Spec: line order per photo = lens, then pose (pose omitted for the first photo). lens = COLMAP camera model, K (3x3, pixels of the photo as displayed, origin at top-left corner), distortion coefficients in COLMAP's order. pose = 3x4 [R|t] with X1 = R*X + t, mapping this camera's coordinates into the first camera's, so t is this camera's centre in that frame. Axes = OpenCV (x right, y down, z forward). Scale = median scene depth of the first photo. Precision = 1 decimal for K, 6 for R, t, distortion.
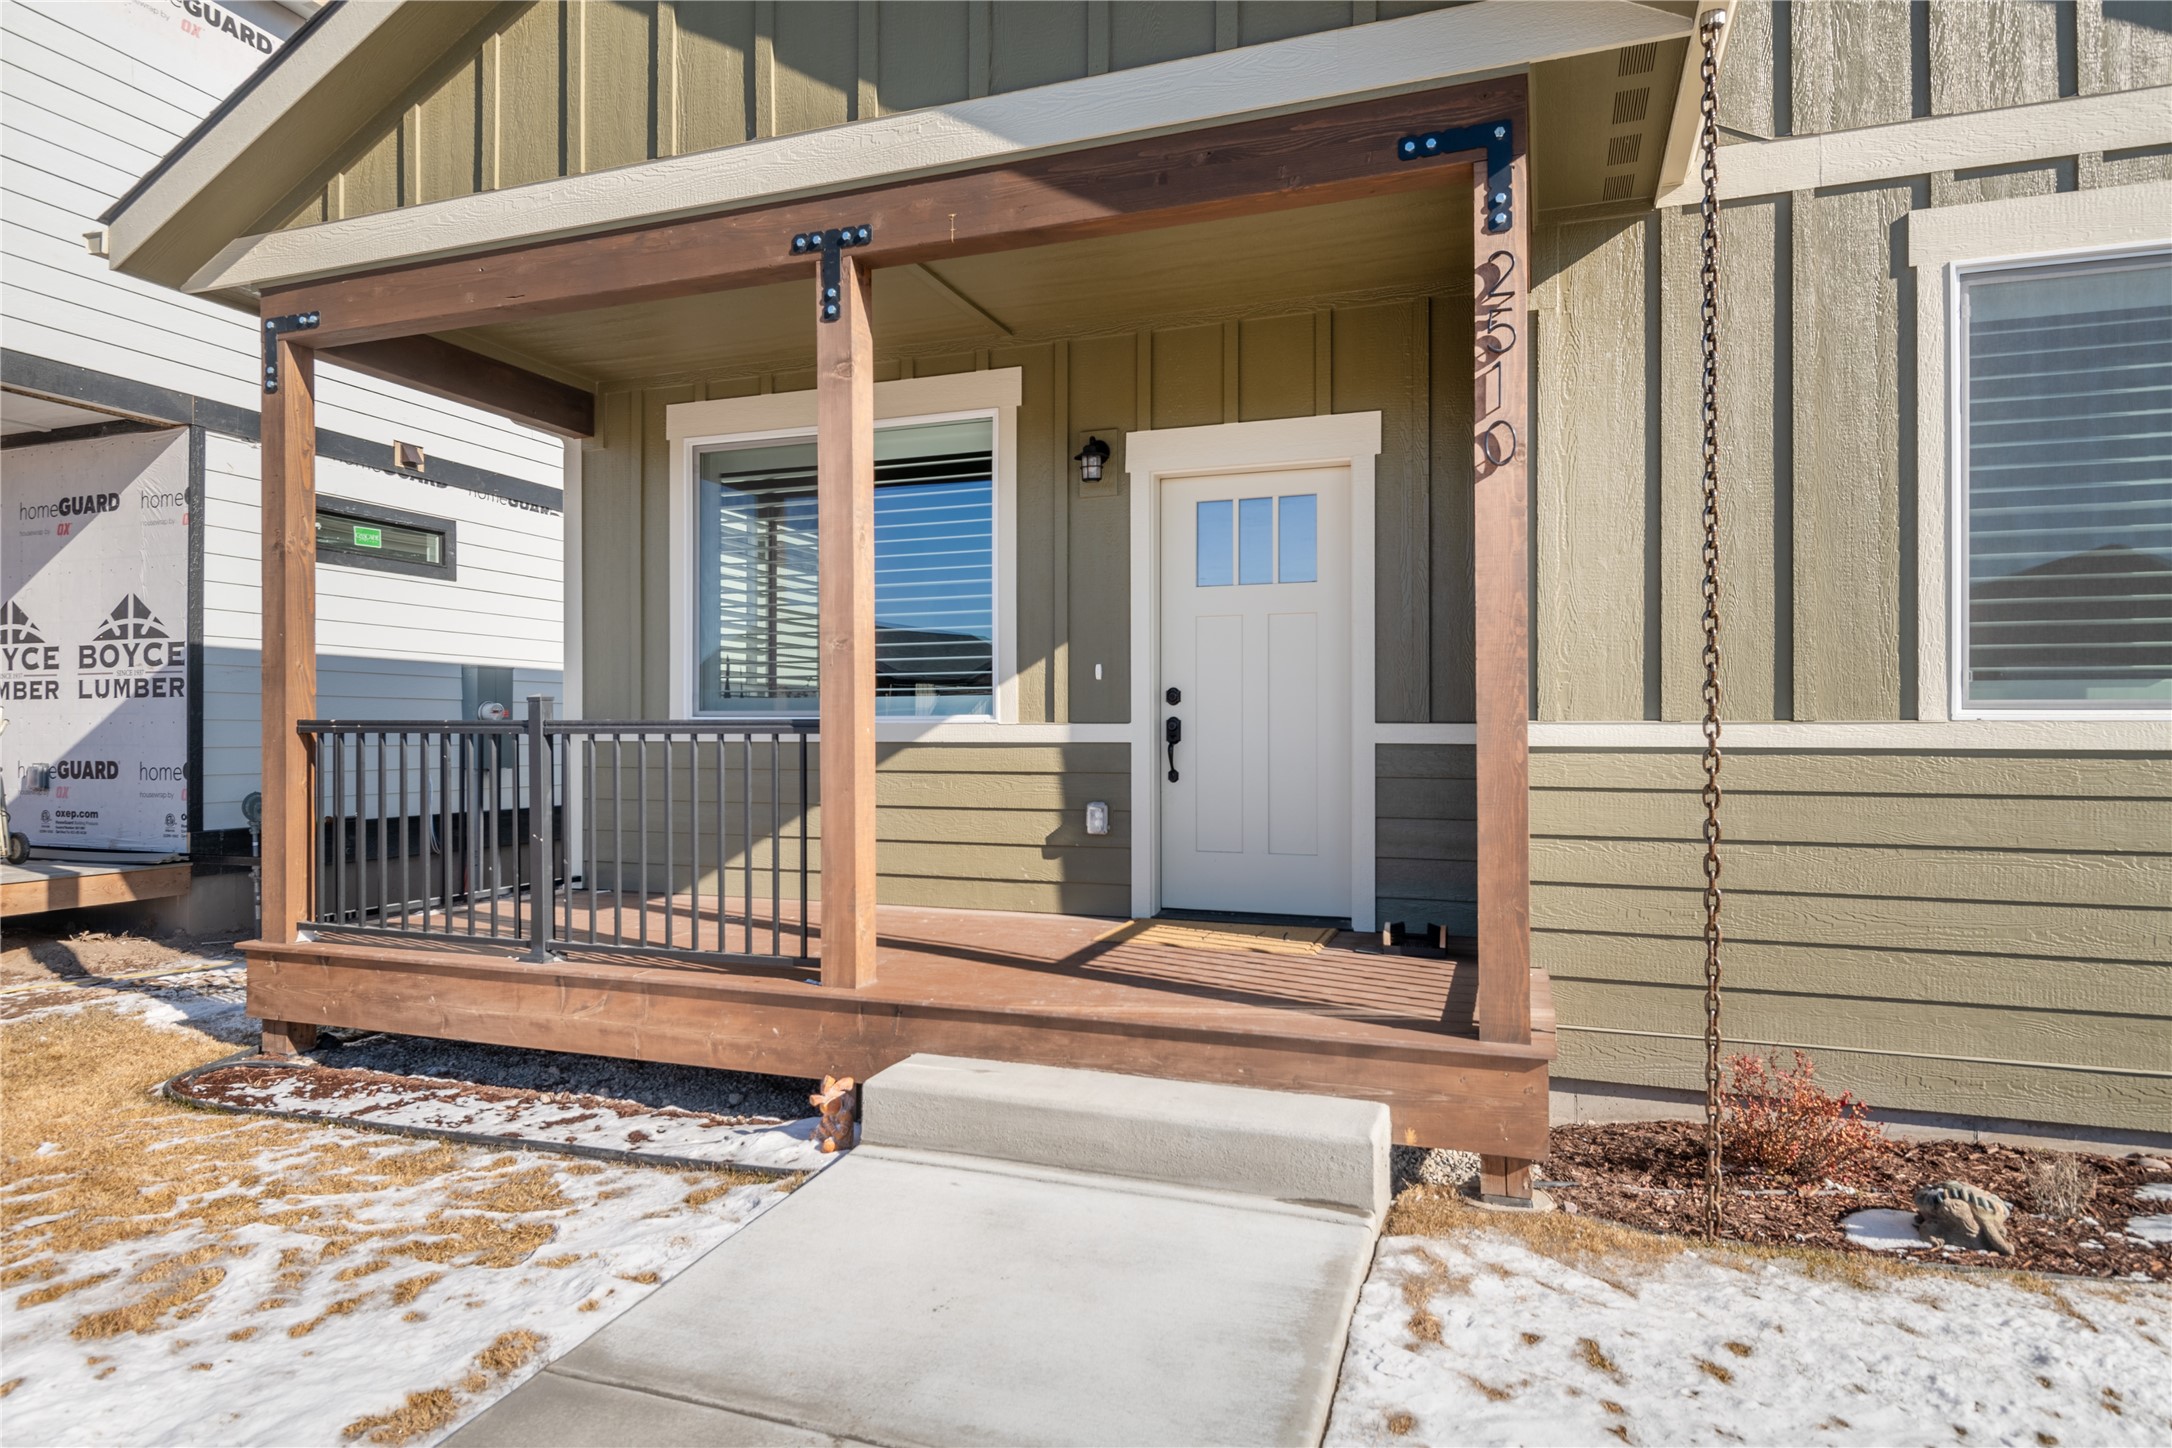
lens RADIAL K [[1188.8, 0, 1086.0], [0, 1188.8, 724.0], [0, 0, 1]] dist [0.028678, -0.025043]
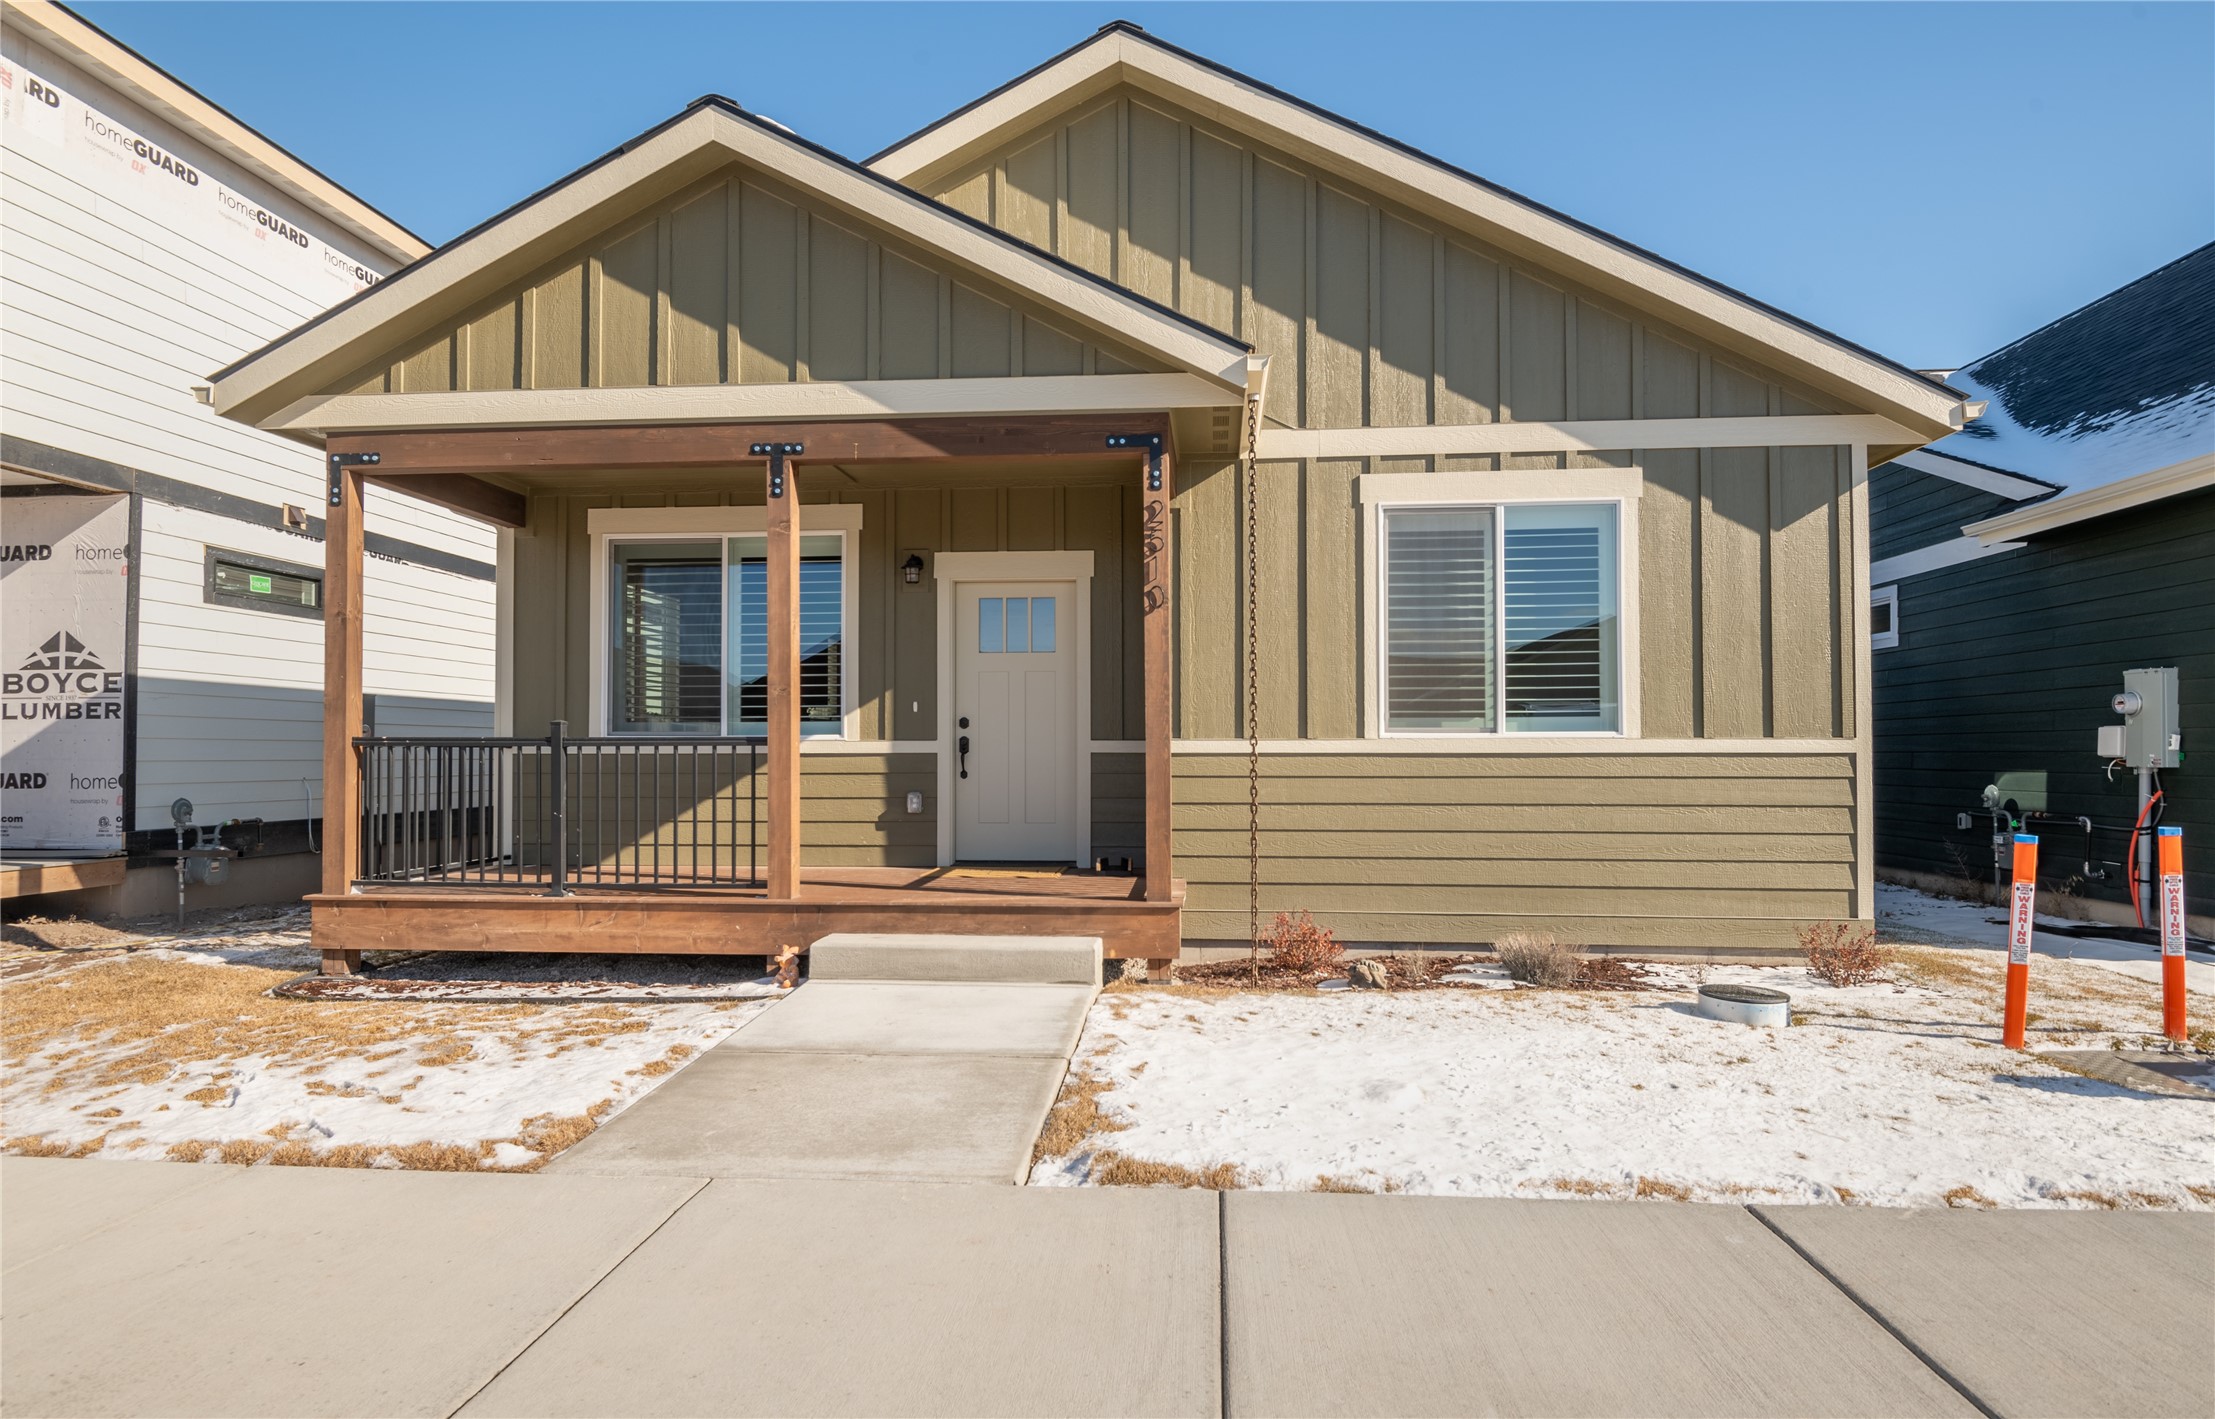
lens RADIAL K [[1177.5, 0, 1107.5], [0, 1177.5, 709.5], [0, 0, 1]] dist [0.000785, 0.000238]
pose [[0.964374, 0.008043, 0.264421, -0.170204], [0.000346, 0.999499, -0.031663, 0.008647], [-0.264543, 0.030627, 0.963887, -0.591448]]
